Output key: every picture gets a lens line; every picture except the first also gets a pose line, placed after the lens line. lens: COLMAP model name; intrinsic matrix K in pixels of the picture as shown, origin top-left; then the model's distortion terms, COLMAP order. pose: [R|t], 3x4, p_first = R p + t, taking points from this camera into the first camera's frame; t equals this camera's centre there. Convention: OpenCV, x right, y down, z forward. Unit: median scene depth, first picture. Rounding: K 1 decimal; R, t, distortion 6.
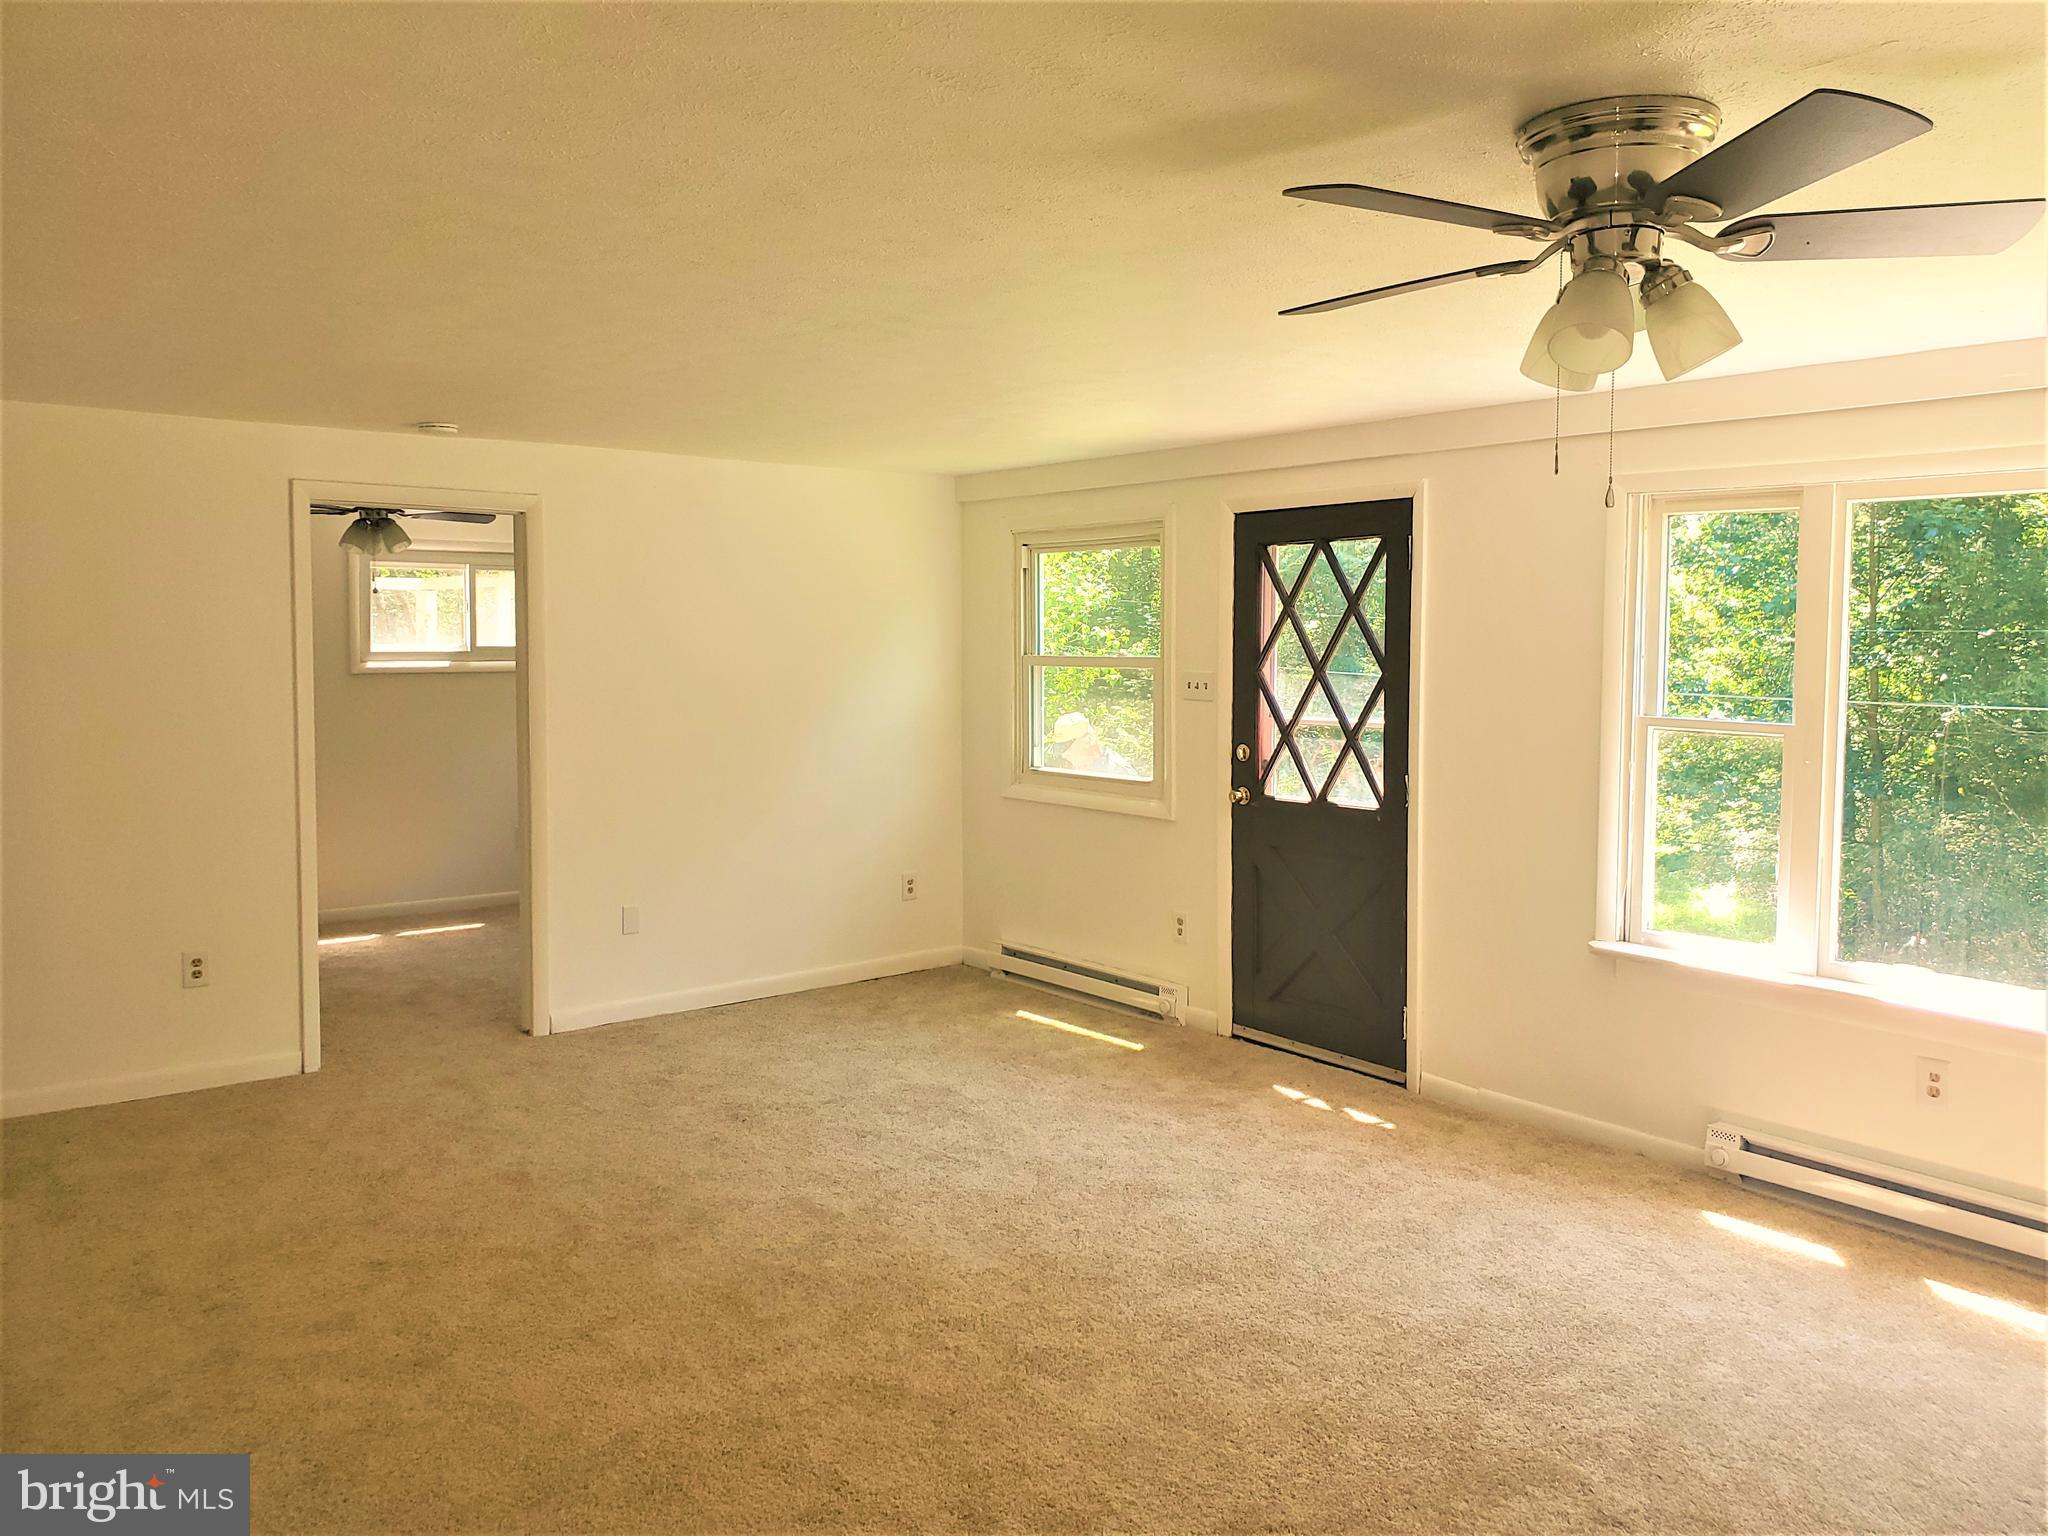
lens RADIAL K [[1614.1, 0, 1090.7], [0, 1614.1, 756.8], [0, 0, 1]] dist [0.051350, -0.003047]
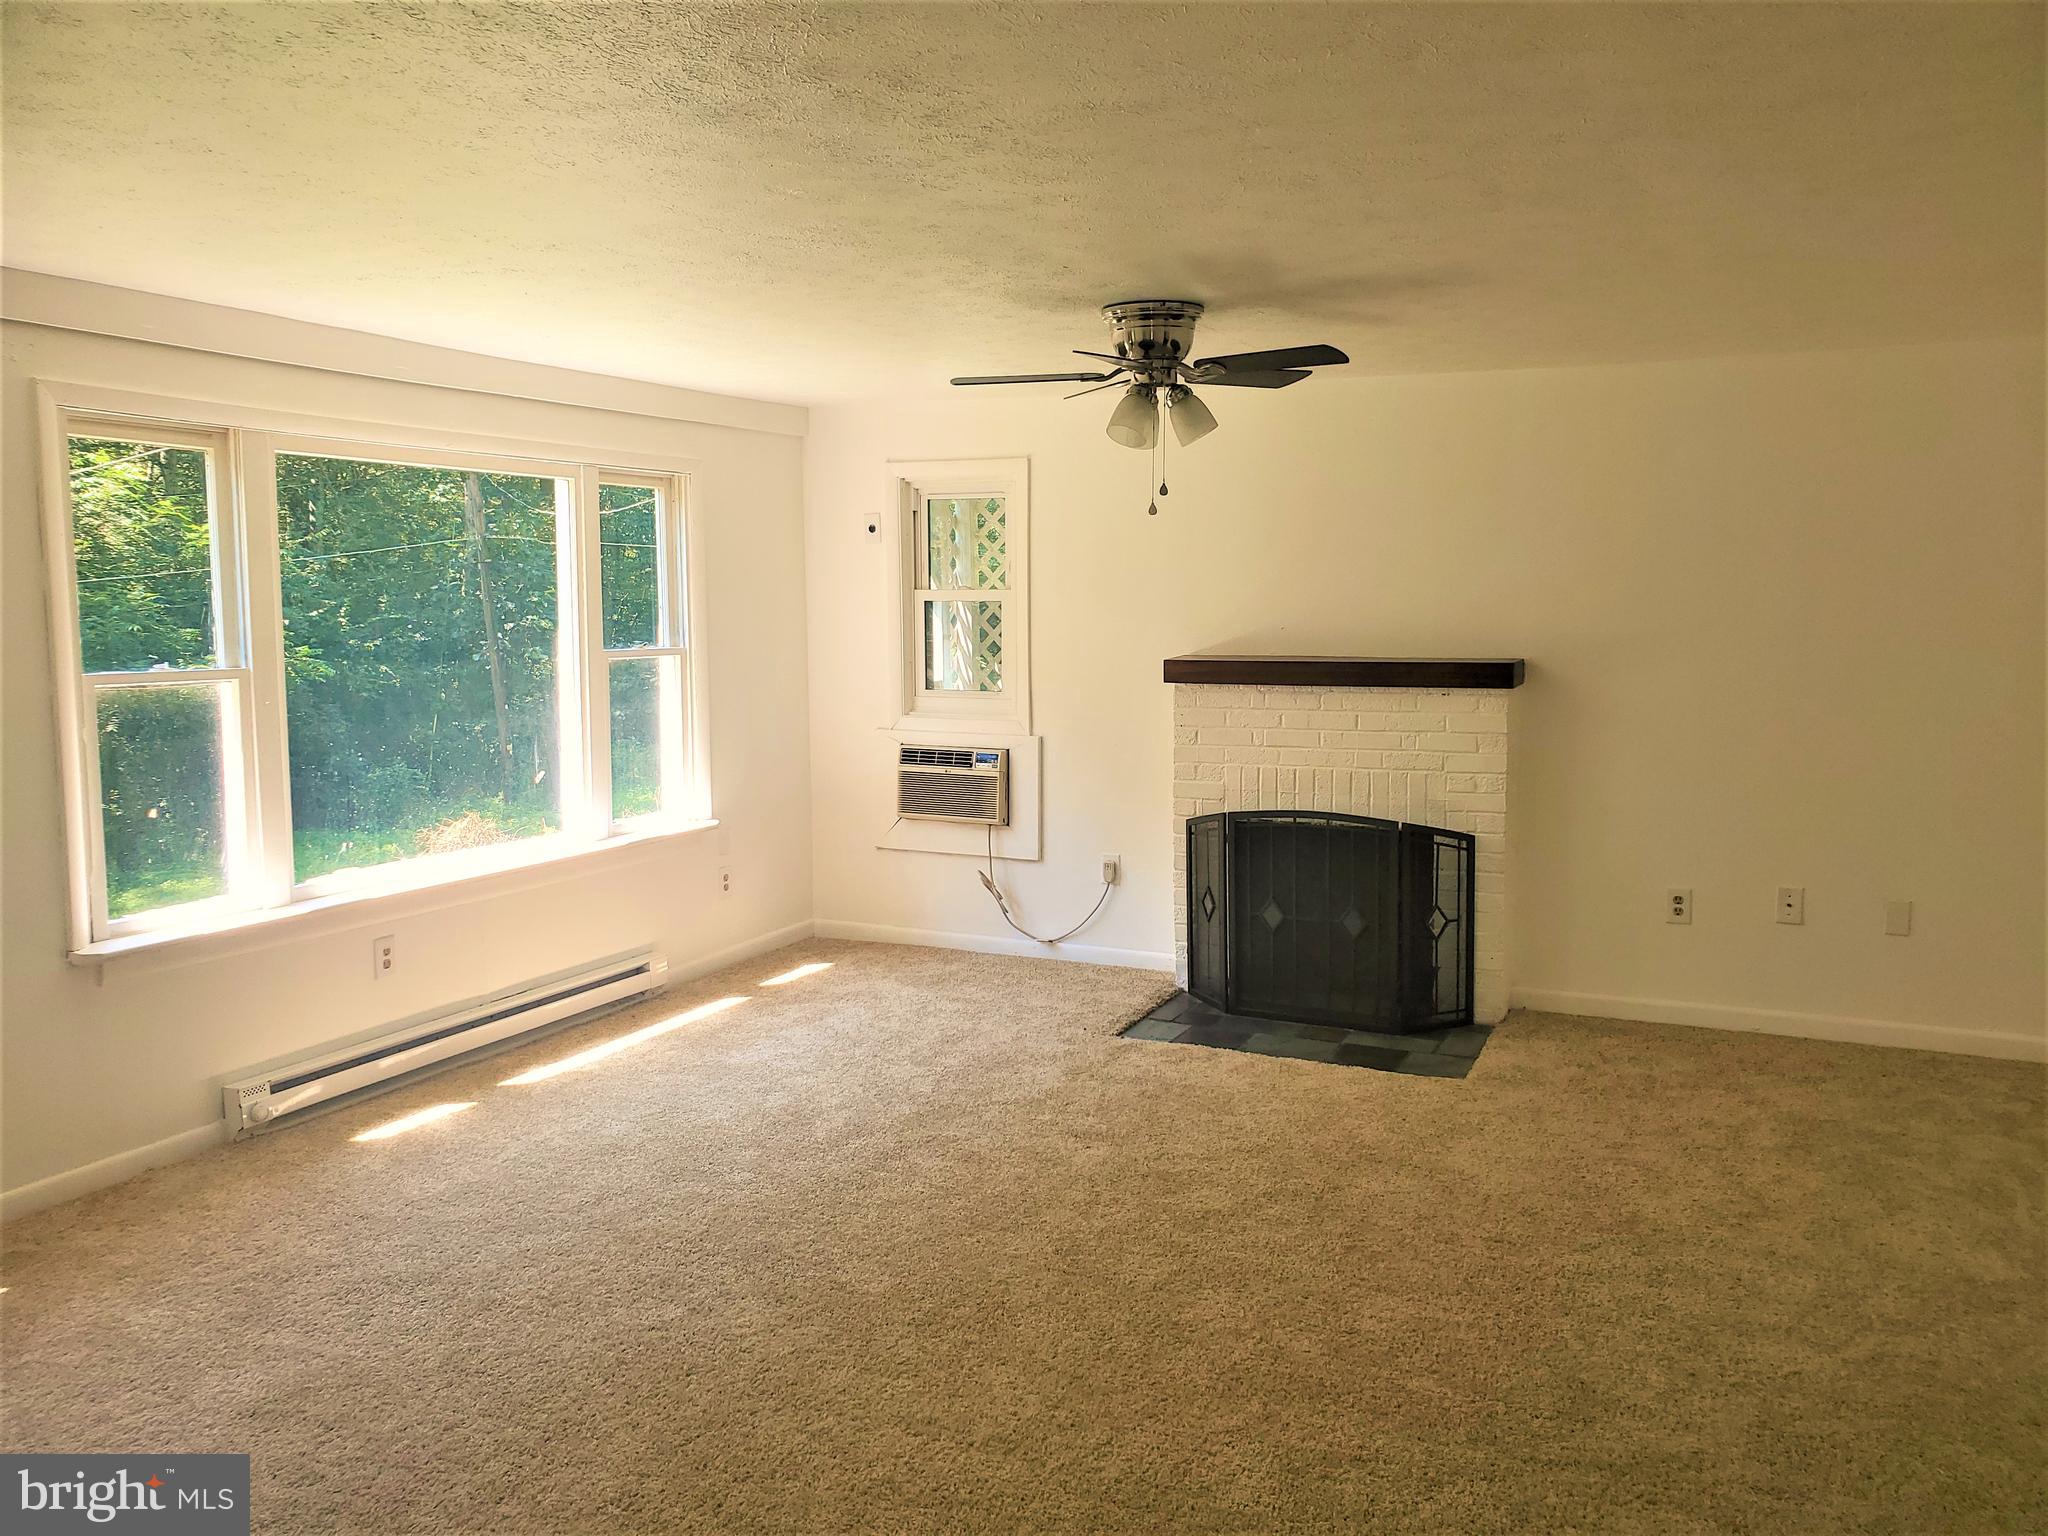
lens RADIAL K [[1614.1, 0, 1090.7], [0, 1614.1, 756.8], [0, 0, 1]] dist [0.051350, -0.003047]
pose [[-0.453257, -0.098631, 0.885906, -0.724085], [0.065295, 0.987516, 0.143351, -0.077289], [-0.888985, 0.122820, -0.441159, 1.010332]]
